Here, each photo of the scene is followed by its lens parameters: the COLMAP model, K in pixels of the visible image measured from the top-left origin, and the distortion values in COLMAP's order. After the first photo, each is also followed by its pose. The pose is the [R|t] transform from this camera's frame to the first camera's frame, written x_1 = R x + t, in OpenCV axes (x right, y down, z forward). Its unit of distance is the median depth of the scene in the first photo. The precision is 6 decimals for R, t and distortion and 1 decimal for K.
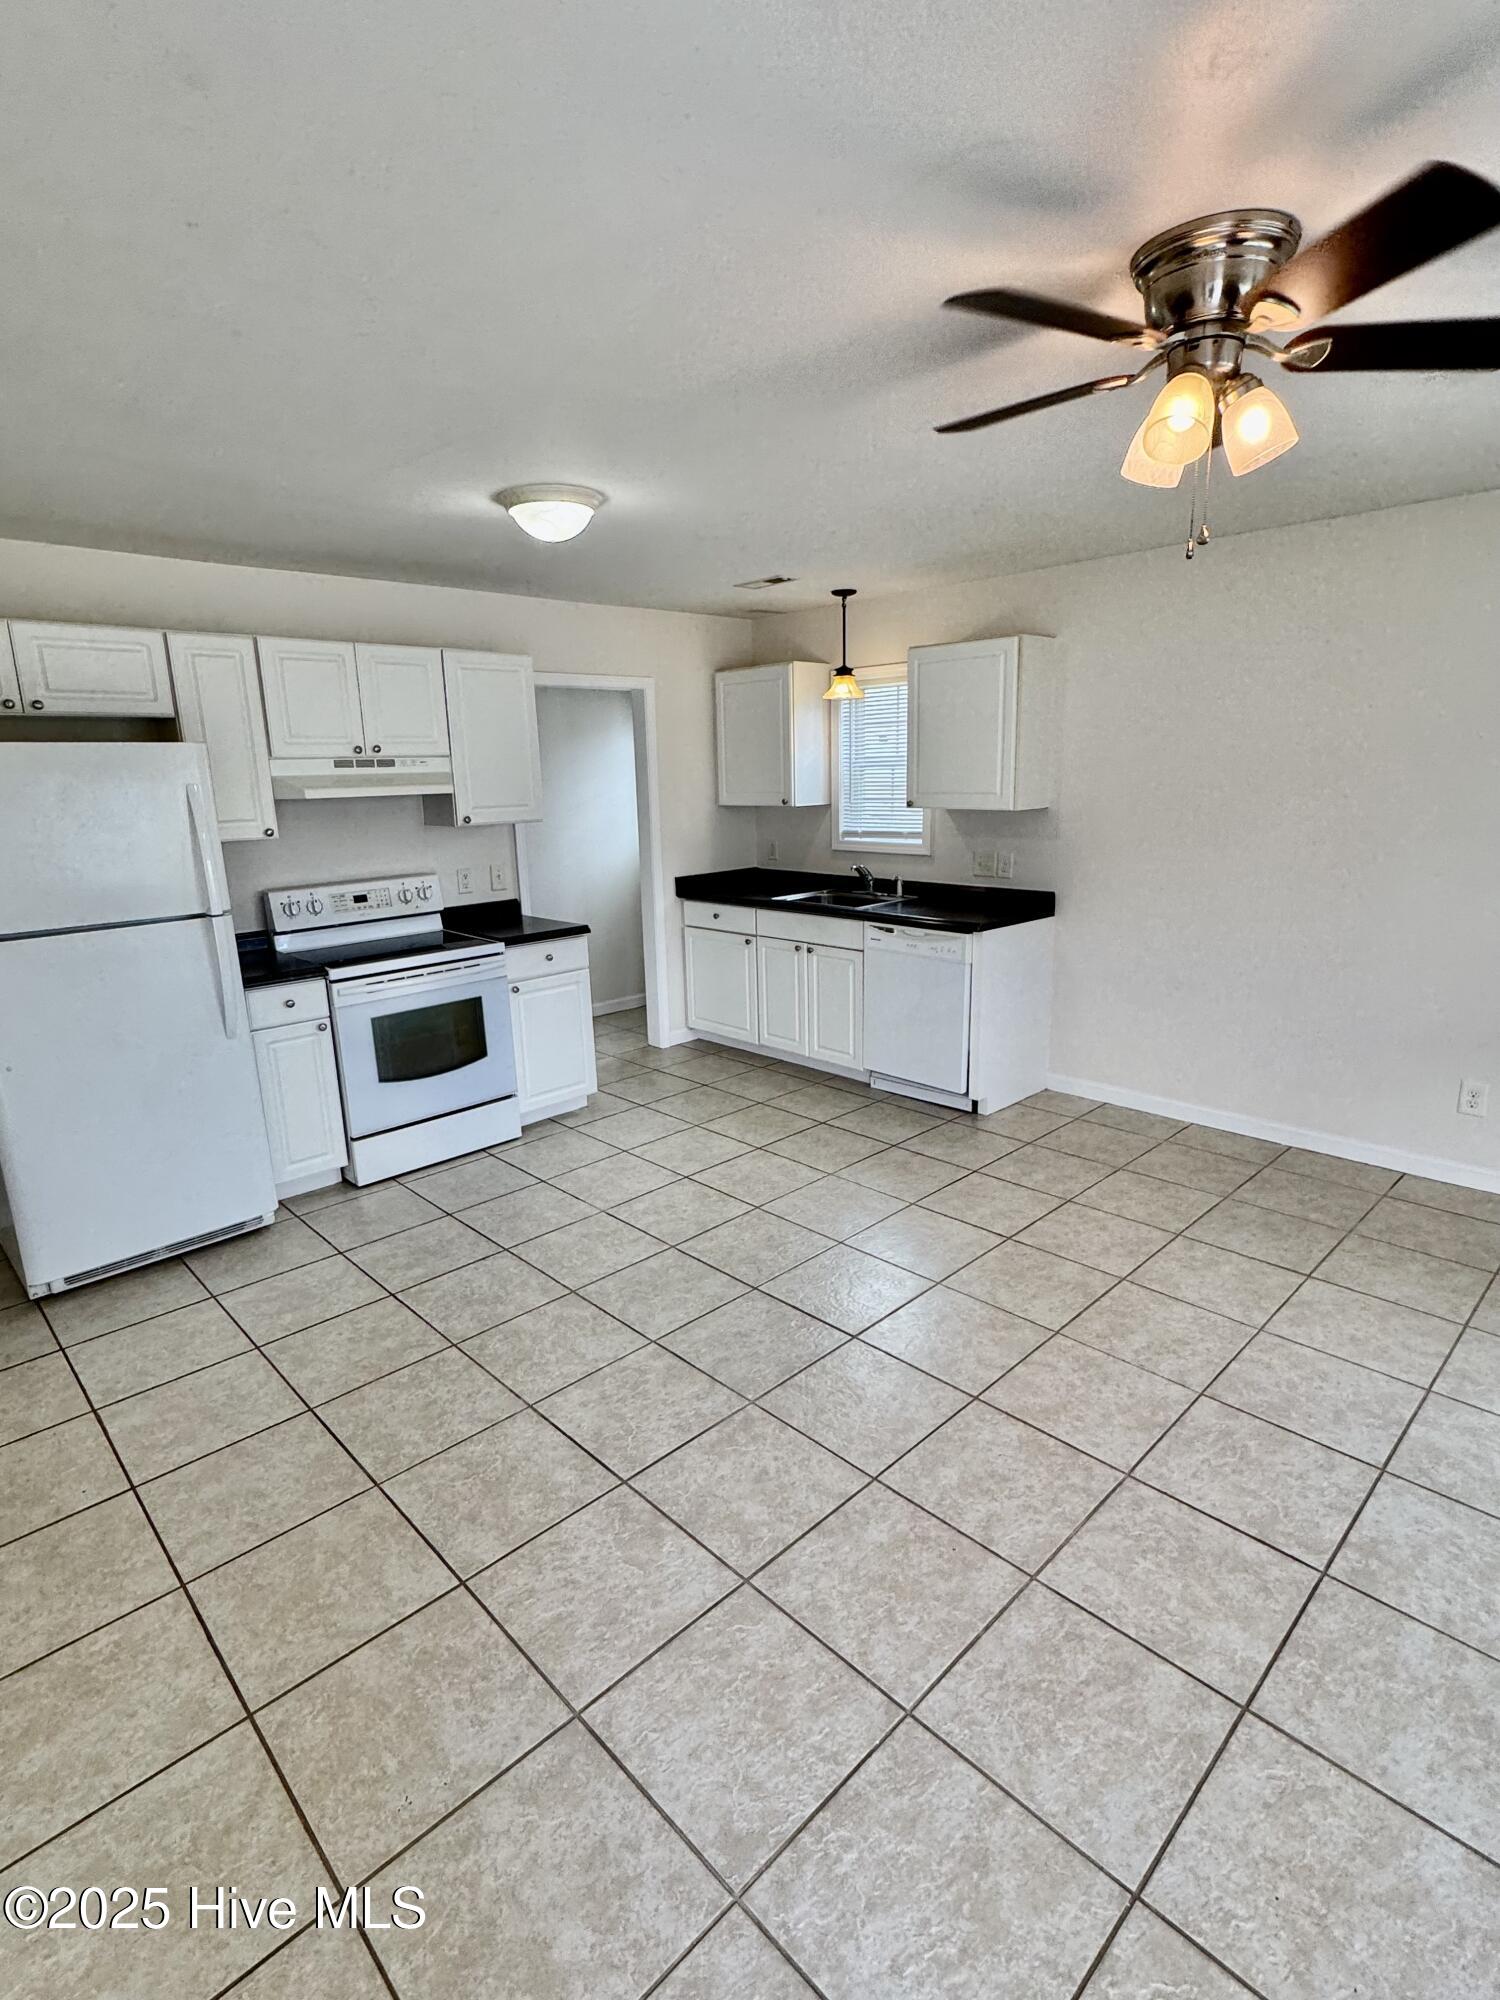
lens RADIAL K [[988.9, 0, 749.3], [0, 988.9, 1005.1], [0, 0, 1]] dist [-0.002980, 0.000757]
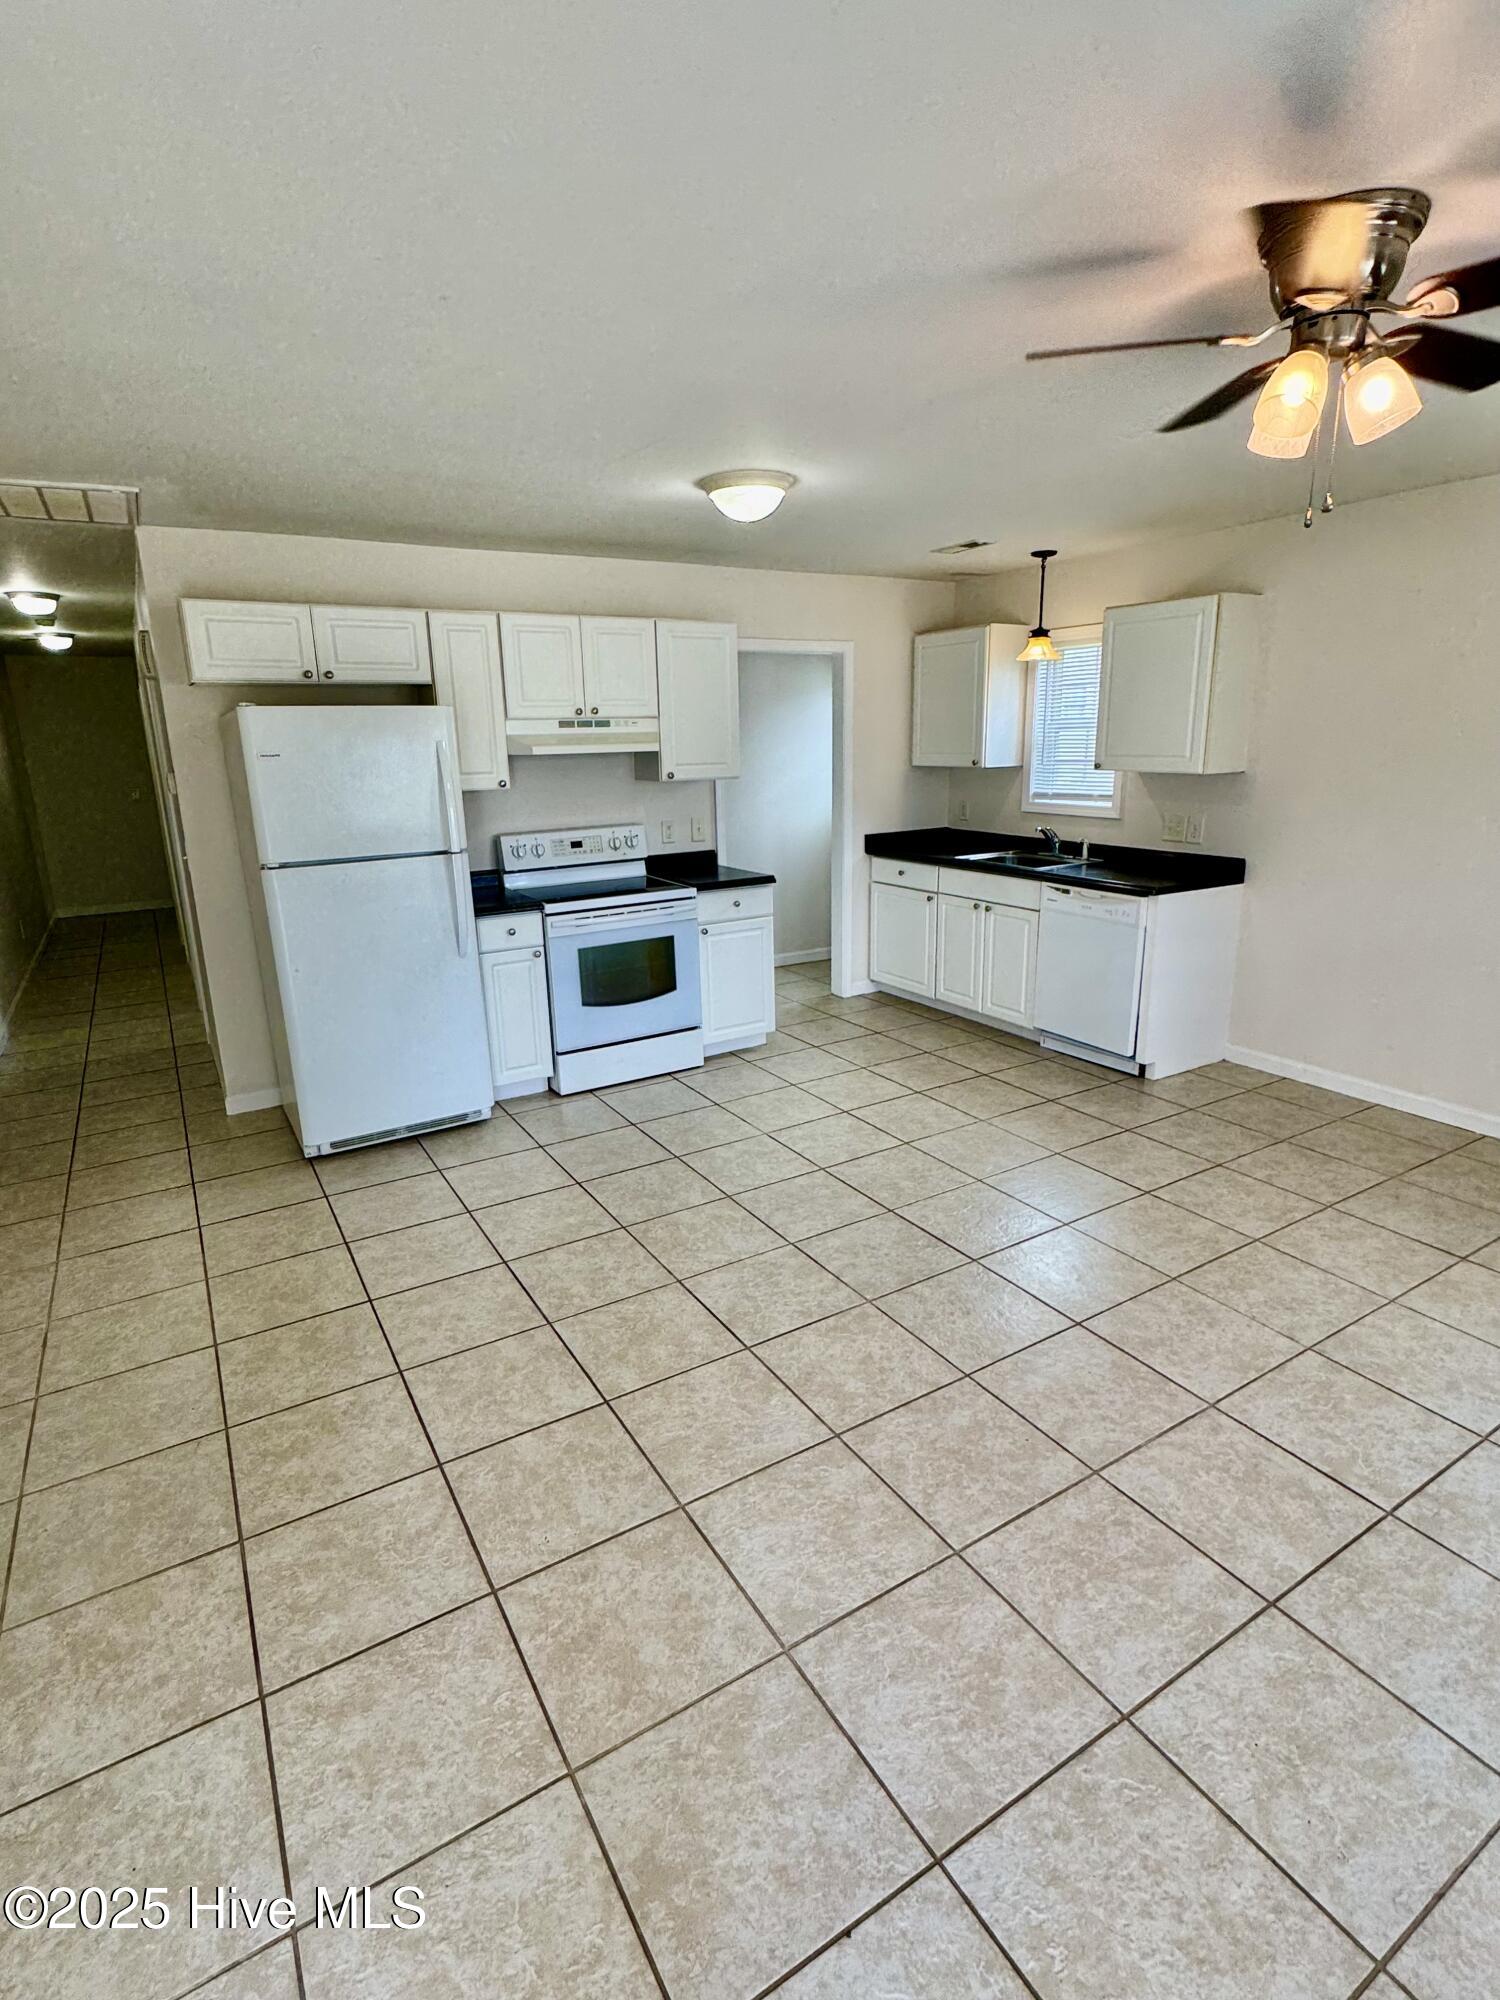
lens RADIAL K [[988.9, 0, 749.8], [0, 988.9, 1001.7], [0, 0, 1]] dist [-0.002980, 0.000757]
pose [[0.974847, 0.062241, -0.214007, 0.080584], [-0.055000, 0.997699, 0.039632, 0.024340], [0.215982, -0.026865, 0.976028, -0.100081]]
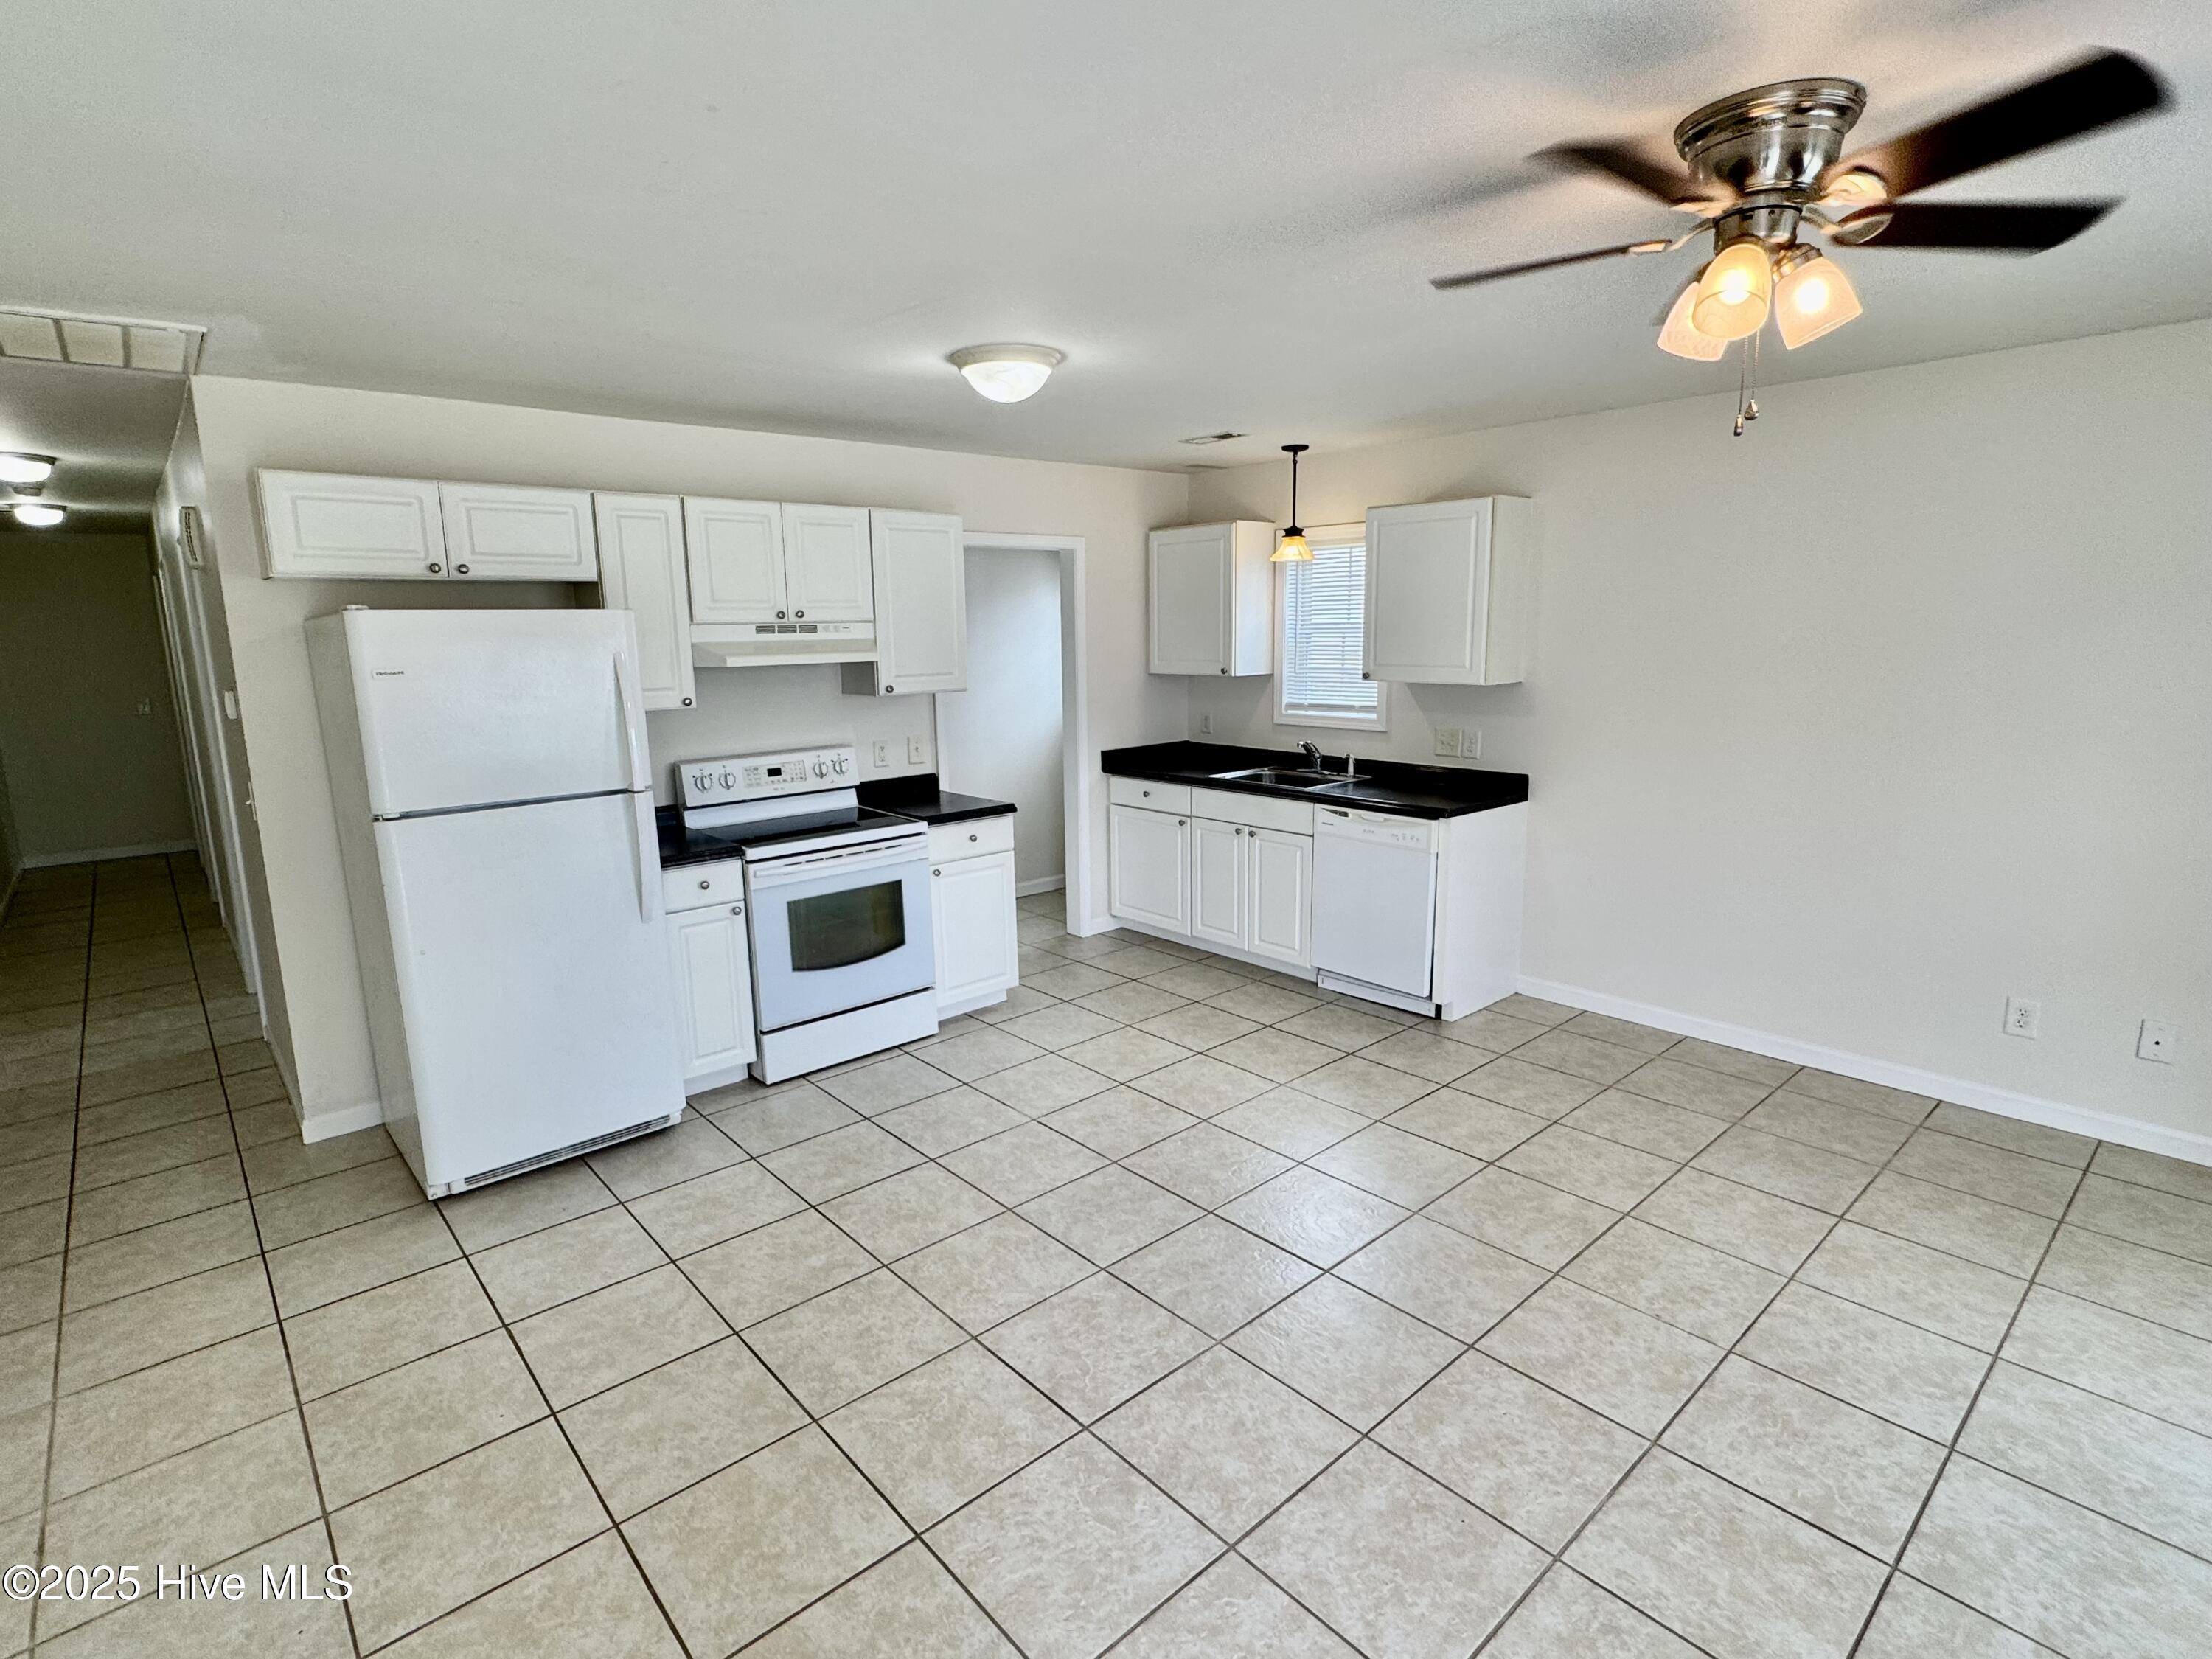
lens RADIAL K [[1093.8, 0, 1098.1], [0, 1093.8, 831.7], [0, 0, 1]] dist [-0.002980, 0.000757]
pose [[0.998960, 0.016423, -0.042530, -0.066119], [-0.018395, 0.998754, -0.046396, -0.013823], [0.041715, 0.047130, 0.998017, -0.020008]]
